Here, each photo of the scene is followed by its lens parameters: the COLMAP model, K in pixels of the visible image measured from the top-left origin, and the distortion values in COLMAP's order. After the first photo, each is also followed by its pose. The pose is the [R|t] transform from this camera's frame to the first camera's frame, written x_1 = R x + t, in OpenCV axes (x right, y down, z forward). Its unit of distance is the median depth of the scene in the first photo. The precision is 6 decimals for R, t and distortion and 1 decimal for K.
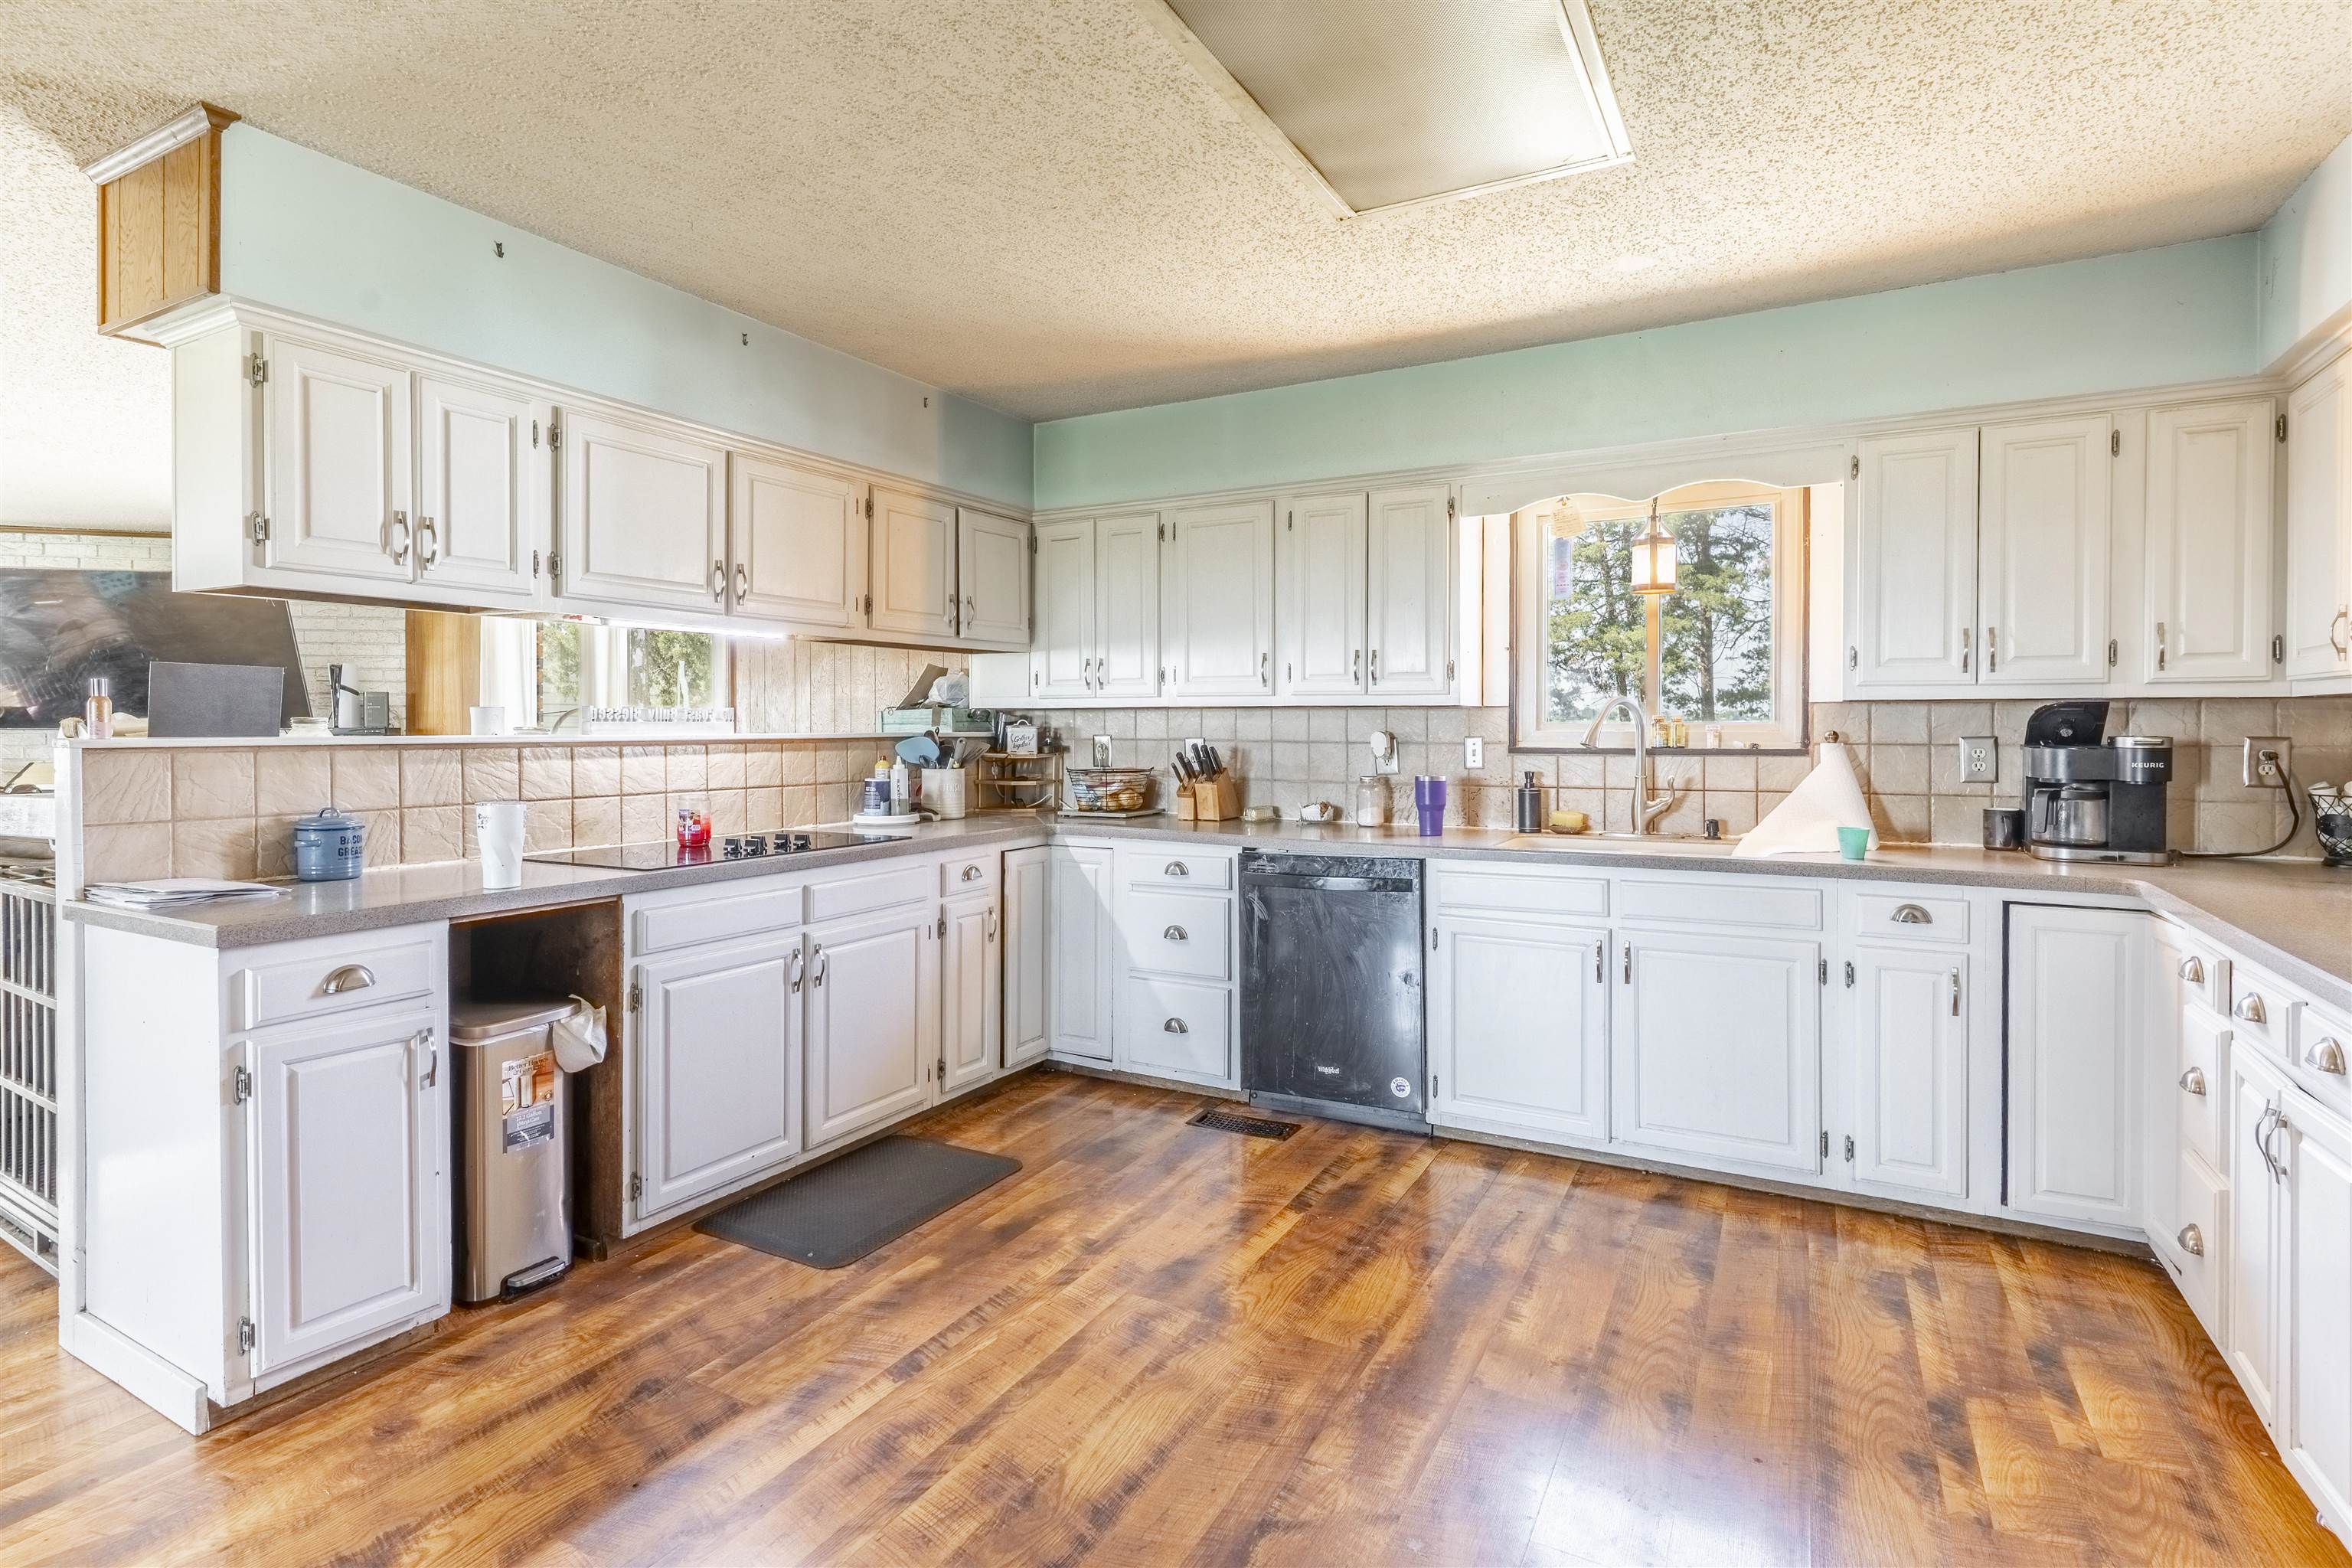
lens RADIAL K [[1178.8, 0, 1169.5], [0, 1178.8, 706.1], [0, 0, 1]] dist [0.010083, 0.000180]
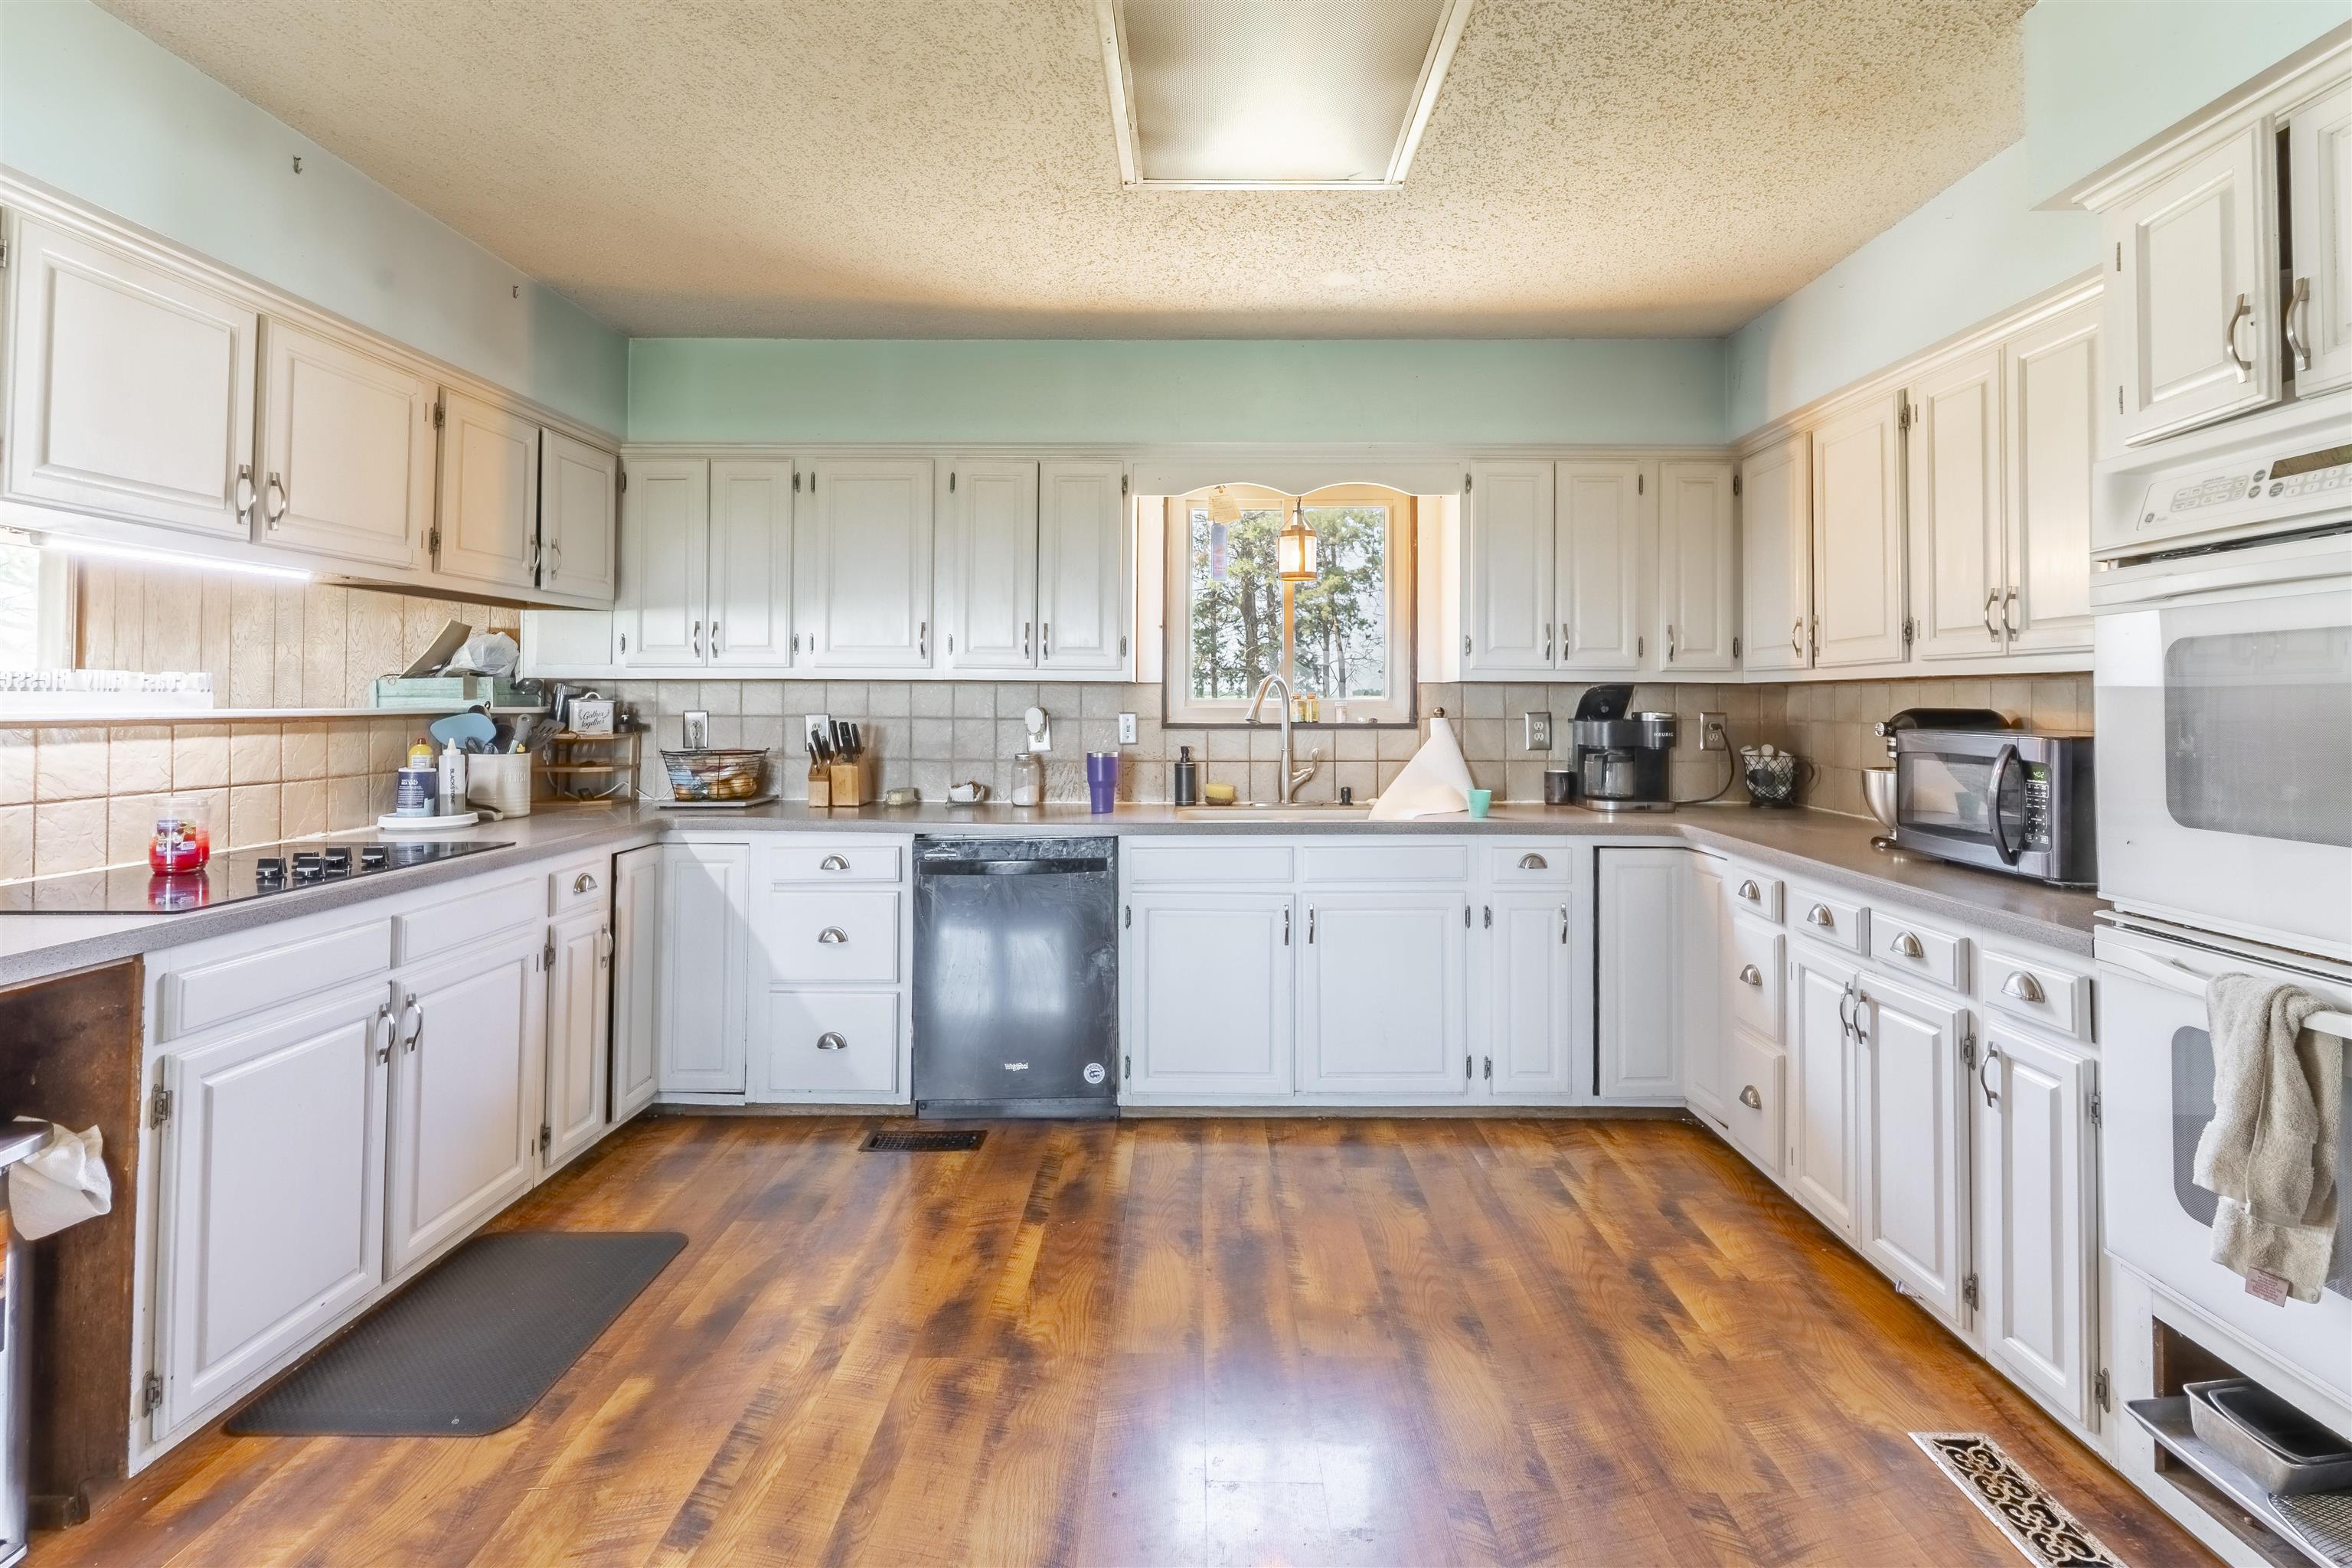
lens RADIAL K [[1187.5, 0, 1189.8], [0, 1187.5, 649.1], [0, 0, 1]] dist [0.004916, 0.000793]
pose [[0.874725, 0.025253, 0.483960, -0.224328], [-0.012468, 0.999484, -0.029618, 0.001261], [-0.484458, 0.019873, 0.874589, 0.099684]]
